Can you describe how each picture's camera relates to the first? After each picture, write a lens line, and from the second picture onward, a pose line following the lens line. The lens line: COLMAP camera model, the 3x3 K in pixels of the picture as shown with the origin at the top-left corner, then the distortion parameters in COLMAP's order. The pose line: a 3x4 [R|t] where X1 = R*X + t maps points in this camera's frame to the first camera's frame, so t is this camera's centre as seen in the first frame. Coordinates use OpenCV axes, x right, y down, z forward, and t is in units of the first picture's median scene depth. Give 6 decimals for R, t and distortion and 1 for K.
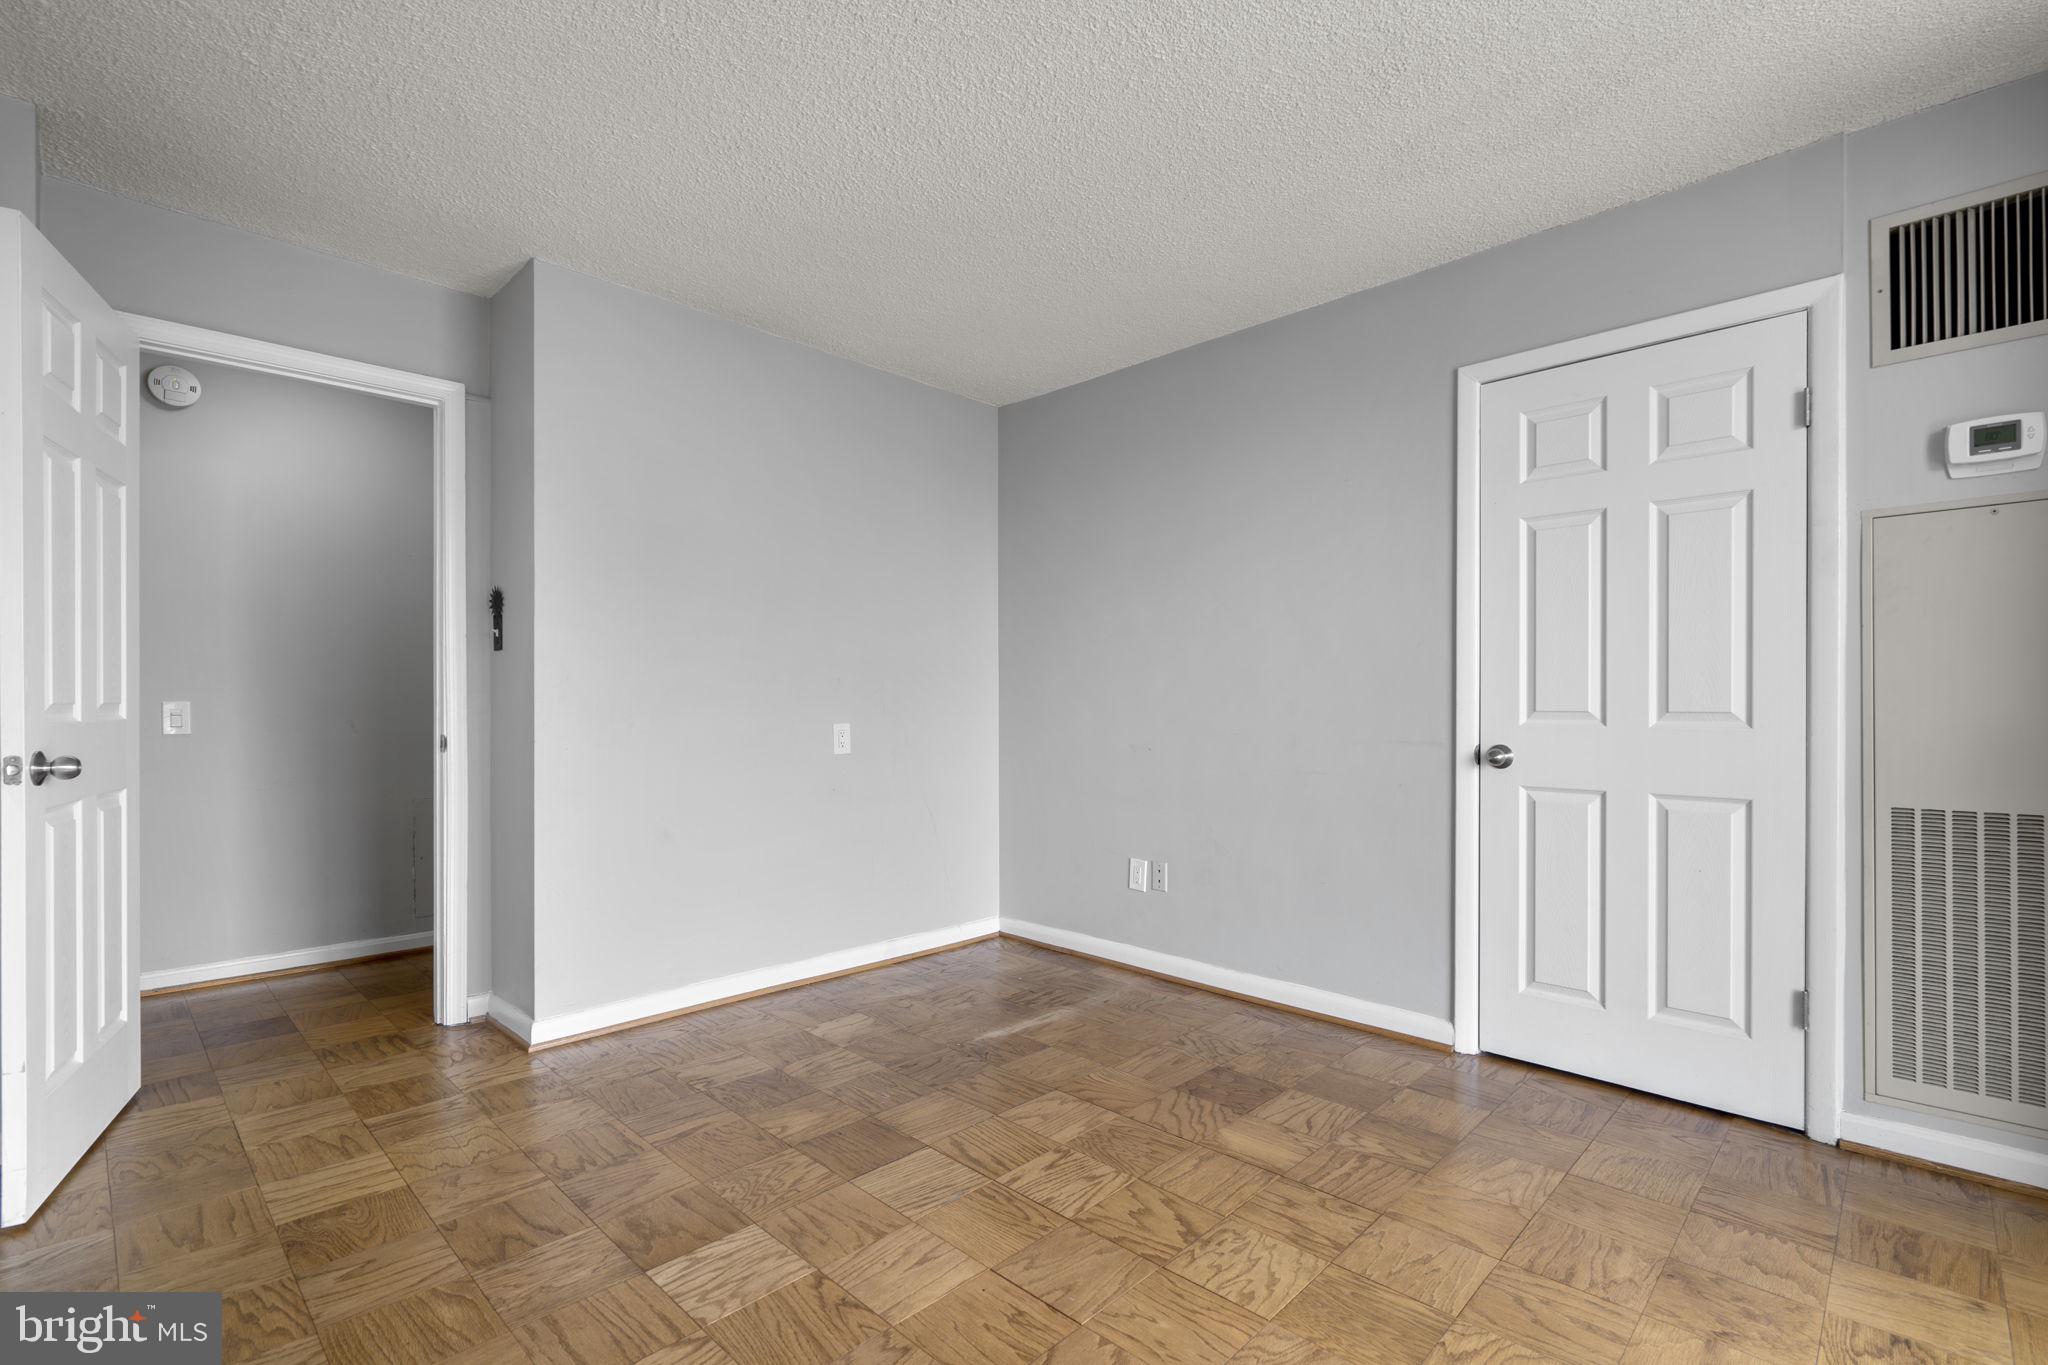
lens RADIAL K [[936.3, 0, 1041.6], [0, 936.3, 693.3], [0, 0, 1]] dist [-0.001571, -0.000669]
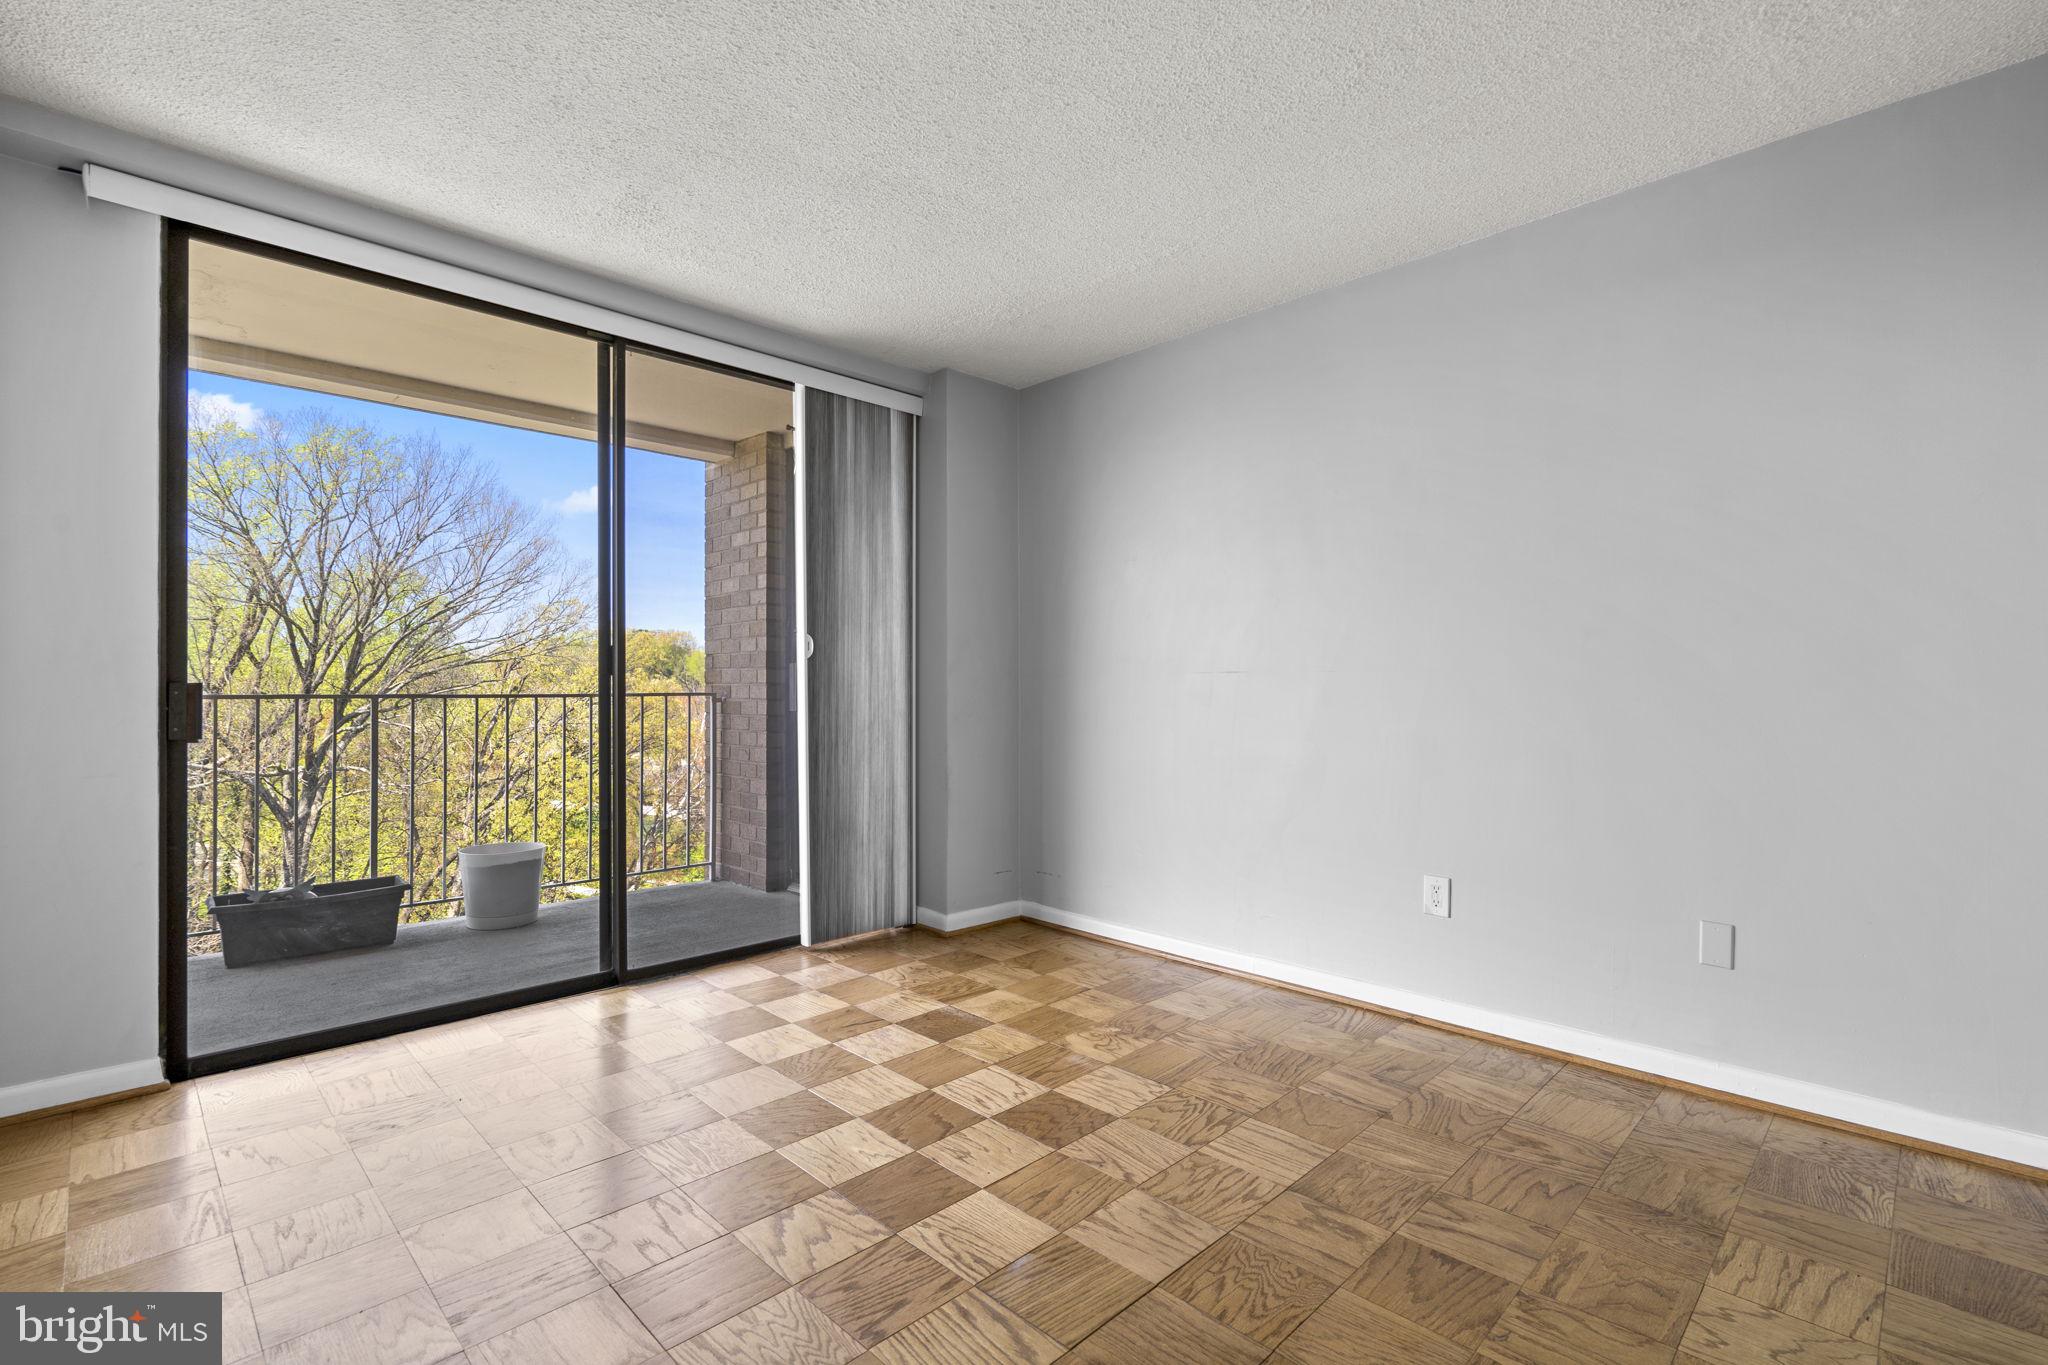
lens RADIAL K [[936.3, 0, 1014.1], [0, 936.3, 675.4], [0, 0, 1]] dist [-0.001571, -0.000669]
pose [[-0.999119, 0.003228, 0.041840, -0.106110], [0.002120, 0.999647, -0.026502, 0.020646], [-0.041911, -0.026390, -0.998773, 1.600857]]
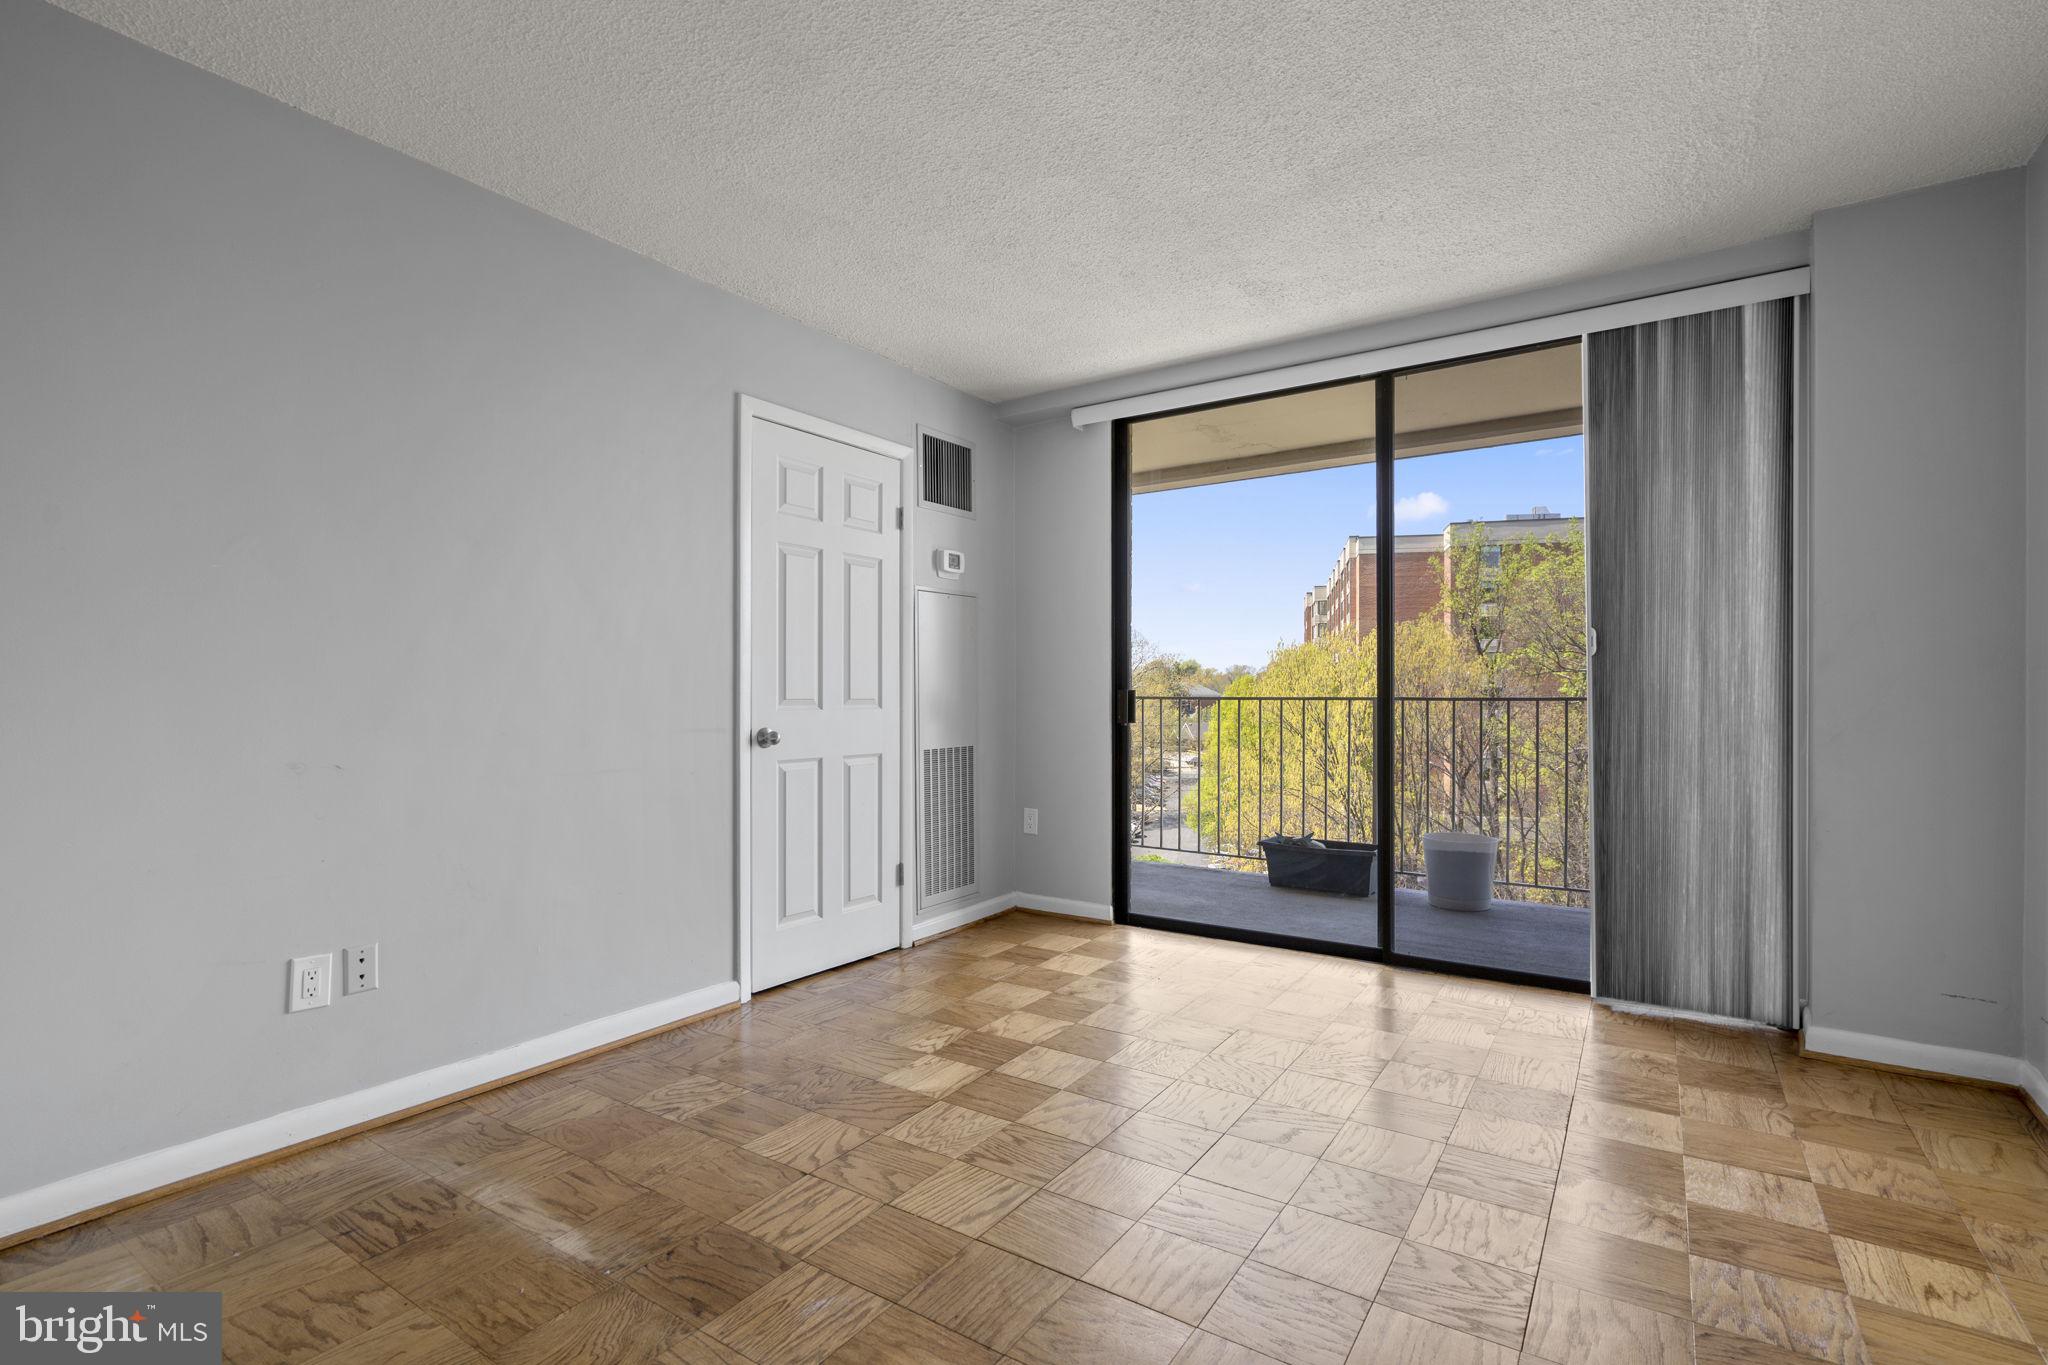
lens RADIAL K [[936.3, 0, 1032.6], [0, 936.3, 694.1], [0, 0, 1]] dist [-0.001571, -0.000669]
pose [[-0.170729, 0.001307, 0.985317, -0.881130], [-0.011255, 0.999931, -0.003276, 0.015476], [-0.985254, -0.011649, -0.170703, 1.043627]]
